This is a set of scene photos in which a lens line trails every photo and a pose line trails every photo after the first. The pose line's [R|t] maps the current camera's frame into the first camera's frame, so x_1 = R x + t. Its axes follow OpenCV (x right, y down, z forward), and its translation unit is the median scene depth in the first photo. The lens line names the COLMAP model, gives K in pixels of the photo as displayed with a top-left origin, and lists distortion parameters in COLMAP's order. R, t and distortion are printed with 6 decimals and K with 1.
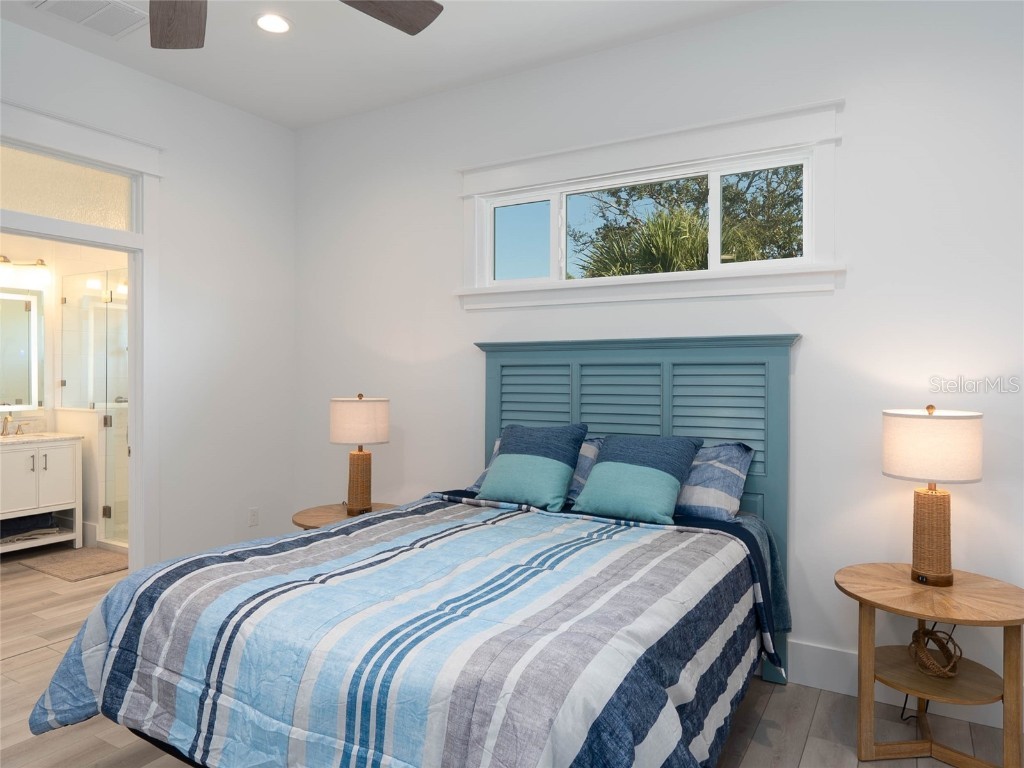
lens RADIAL K [[678.8, 0, 512.0], [0, 678.8, 384.0], [0, 0, 1]] dist [-0.003324, 0.001833]
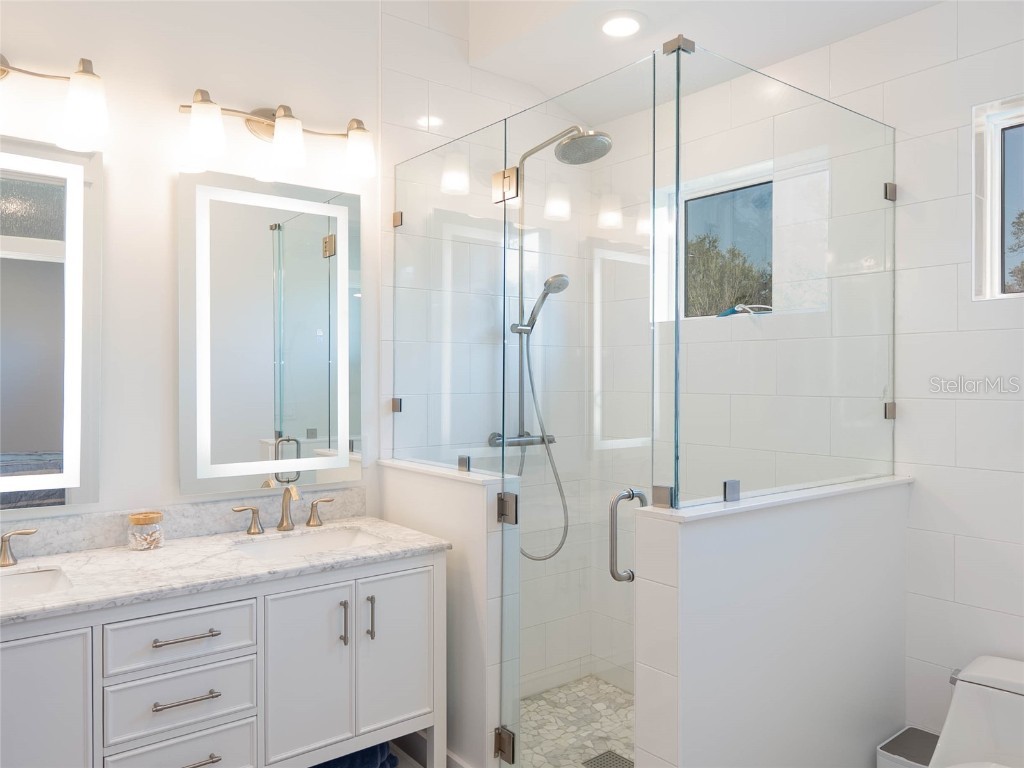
lens RADIAL K [[762.4, 0, 512.0], [0, 762.4, 384.0], [0, 0, 1]] dist [-0.004265, 0.003510]
pose [[0.930818, -0.000323, -0.365483, -0.432000], [-0.000957, 0.999994, -0.003322, -0.013985], [0.365482, 0.003442, 0.930812, 0.593829]]
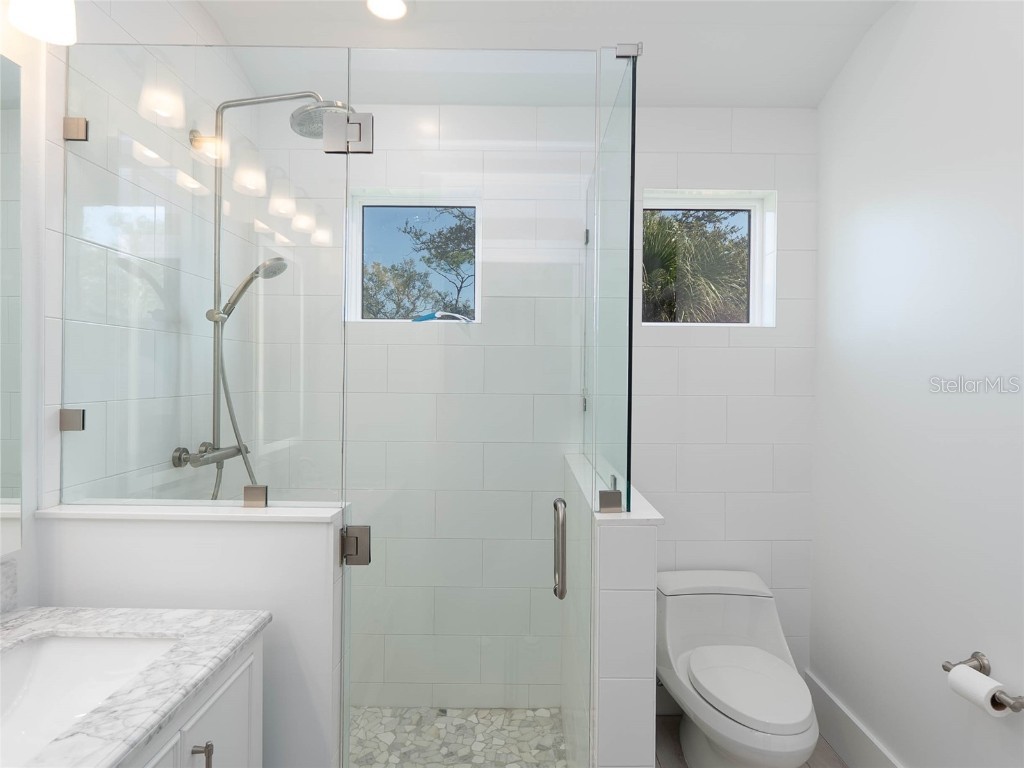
lens RADIAL K [[571.2, 0, 512.0], [0, 571.2, 384.0], [0, 0, 1]] dist [-0.005240, -0.000852]
pose [[0.864168, -0.004139, 0.503187, -0.656508], [0.001159, 0.999980, 0.006235, -0.018235], [-0.503203, -0.004805, 0.864155, 0.739985]]
